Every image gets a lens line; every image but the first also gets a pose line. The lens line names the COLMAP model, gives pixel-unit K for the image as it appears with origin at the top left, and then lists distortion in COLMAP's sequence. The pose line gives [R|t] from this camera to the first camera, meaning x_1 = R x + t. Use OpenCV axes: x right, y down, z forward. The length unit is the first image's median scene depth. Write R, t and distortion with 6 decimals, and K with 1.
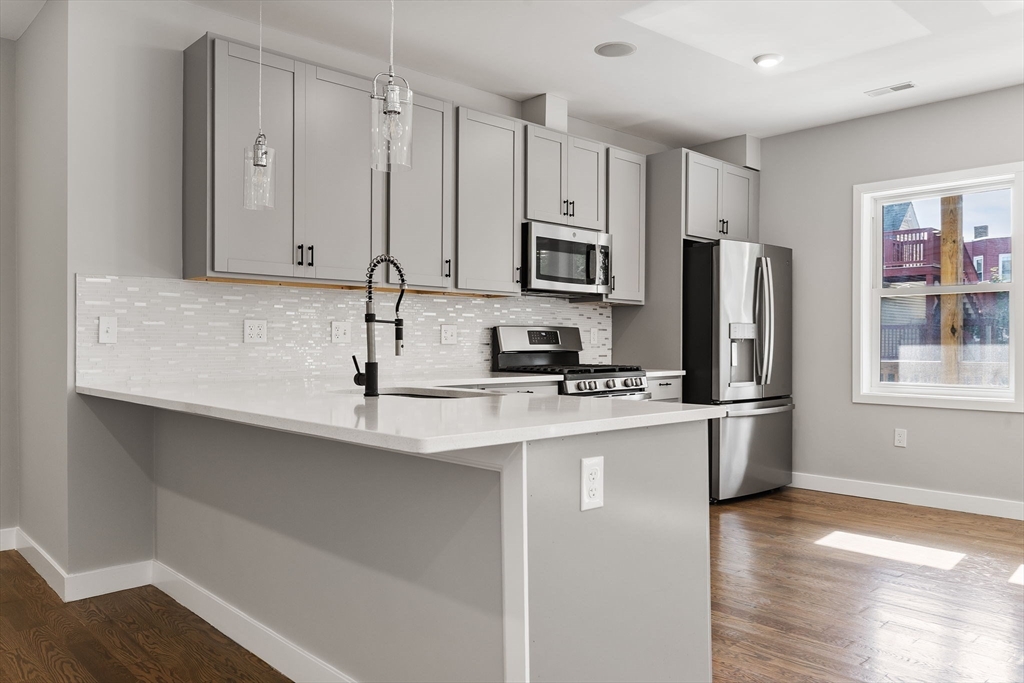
lens RADIAL K [[766.8, 0, 510.7], [0, 766.8, 349.4], [0, 0, 1]] dist [-0.000848, -0.003997]
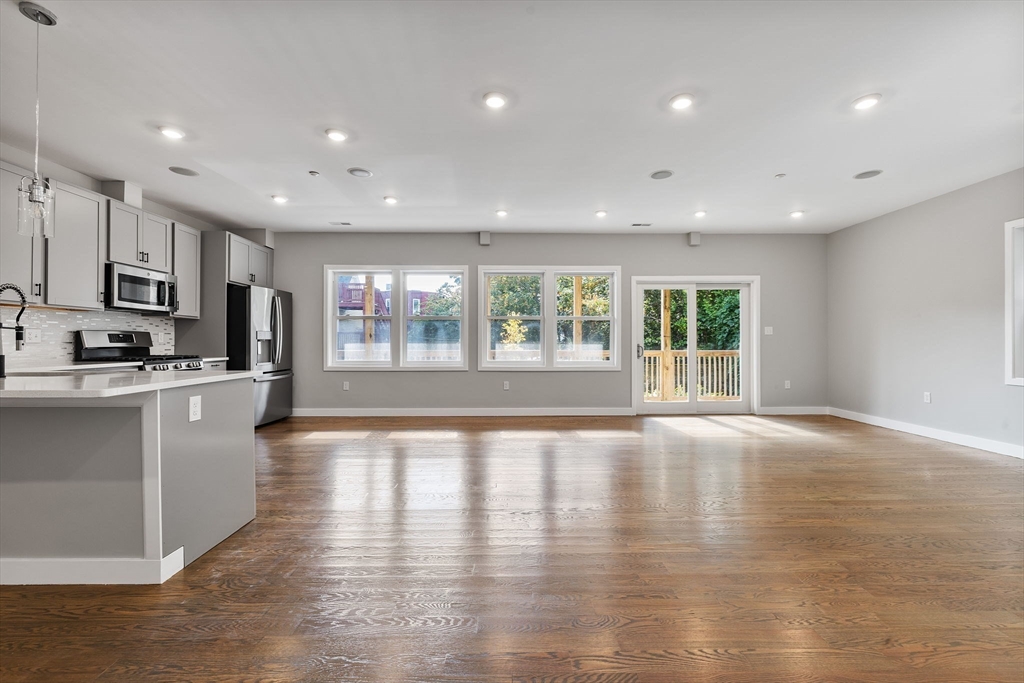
lens RADIAL K [[431.6, 0, 518.4], [0, 431.6, 339.2], [0, 0, 1]] dist [-0.002923, 0.000393]
pose [[0.668484, 0.003696, 0.743717, -0.067636], [0.006189, 0.999925, -0.010532, 0.000466], [-0.743701, 0.011644, 0.668411, -0.170734]]
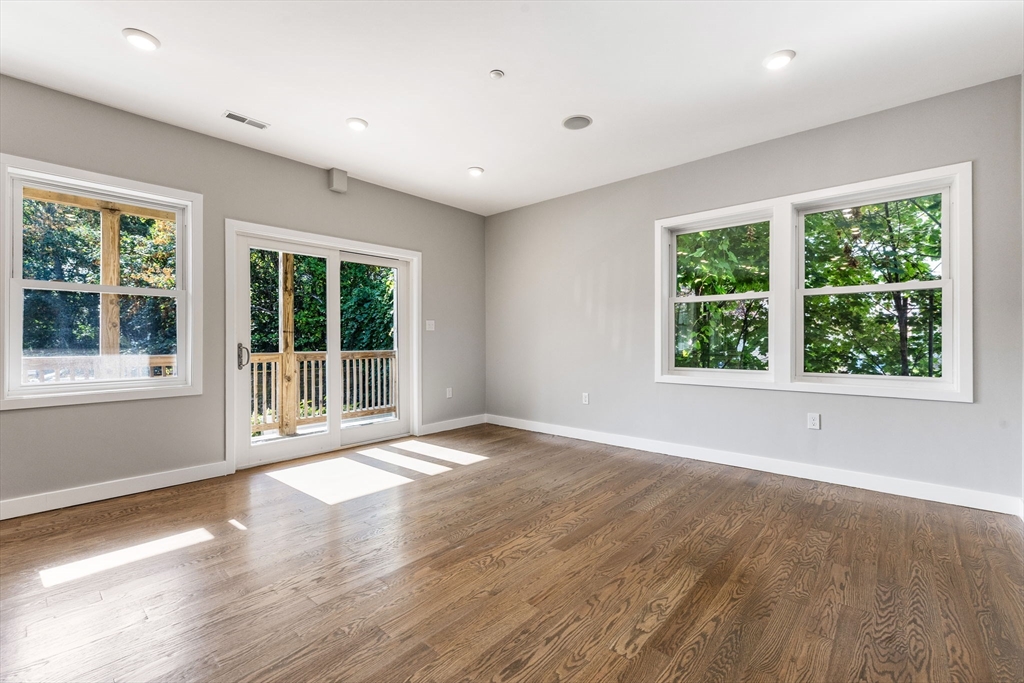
lens RADIAL K [[431.6, 0, 508.9], [0, 431.6, 339.6], [0, 0, 1]] dist [-0.002923, 0.000393]
pose [[-0.092646, -0.001183, 0.995698, 0.368088], [0.007565, 0.999970, 0.001892, -0.001474], [-0.995670, 0.007707, -0.092635, 0.041720]]
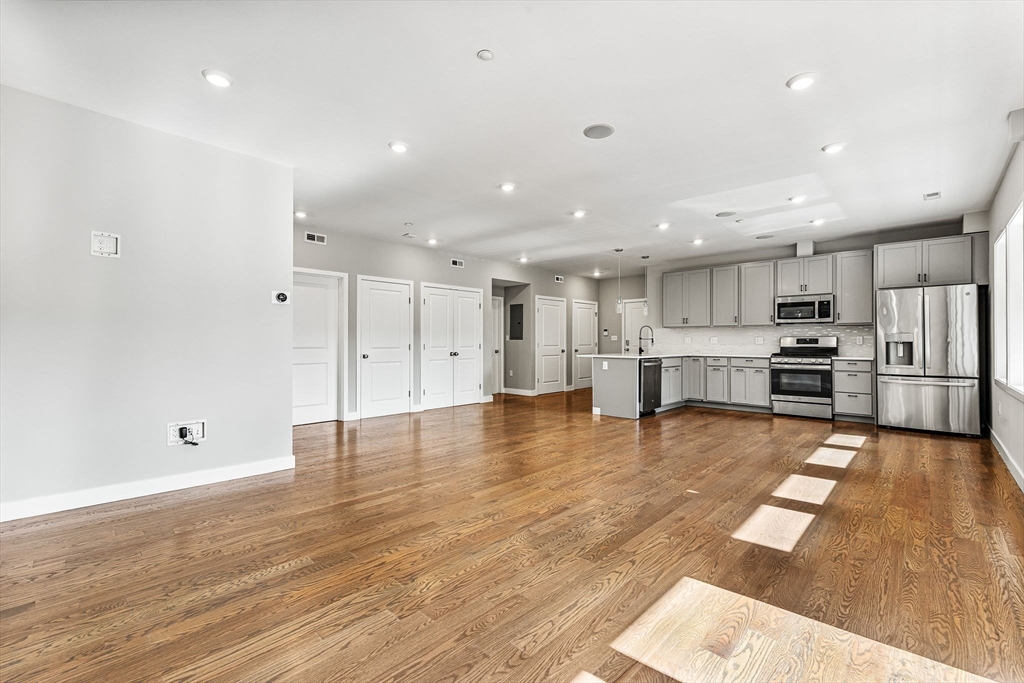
lens RADIAL K [[431.6, 0, 513.8], [0, 431.6, 337.9], [0, 0, 1]] dist [-0.002923, 0.000393]
pose [[0.057922, -0.008985, -0.998281, 1.355076], [-0.008308, 0.999921, -0.009481, -0.006093], [0.998287, 0.008842, 0.057843, 0.012392]]
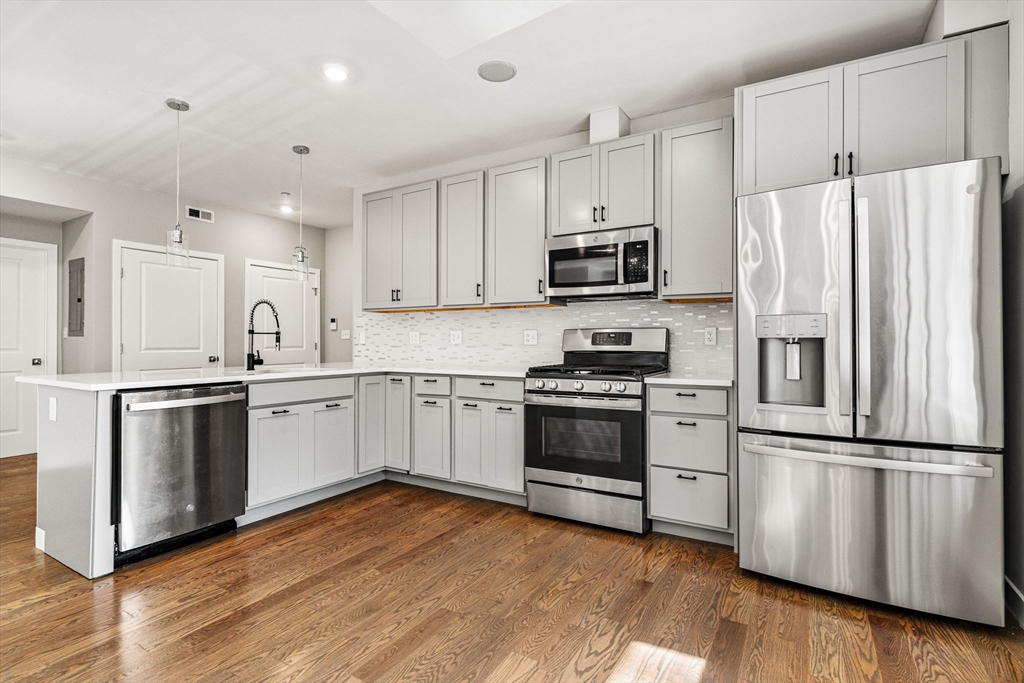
lens RADIAL K [[490.1, 0, 514.5], [0, 490.1, 340.8], [0, 0, 1]] dist [-0.009337, 0.000915]
pose [[0.281392, -0.003917, -0.959585, 0.668594], [-0.007635, 0.999951, -0.006321, -0.007677], [0.959563, 0.009105, 0.281348, 0.694618]]
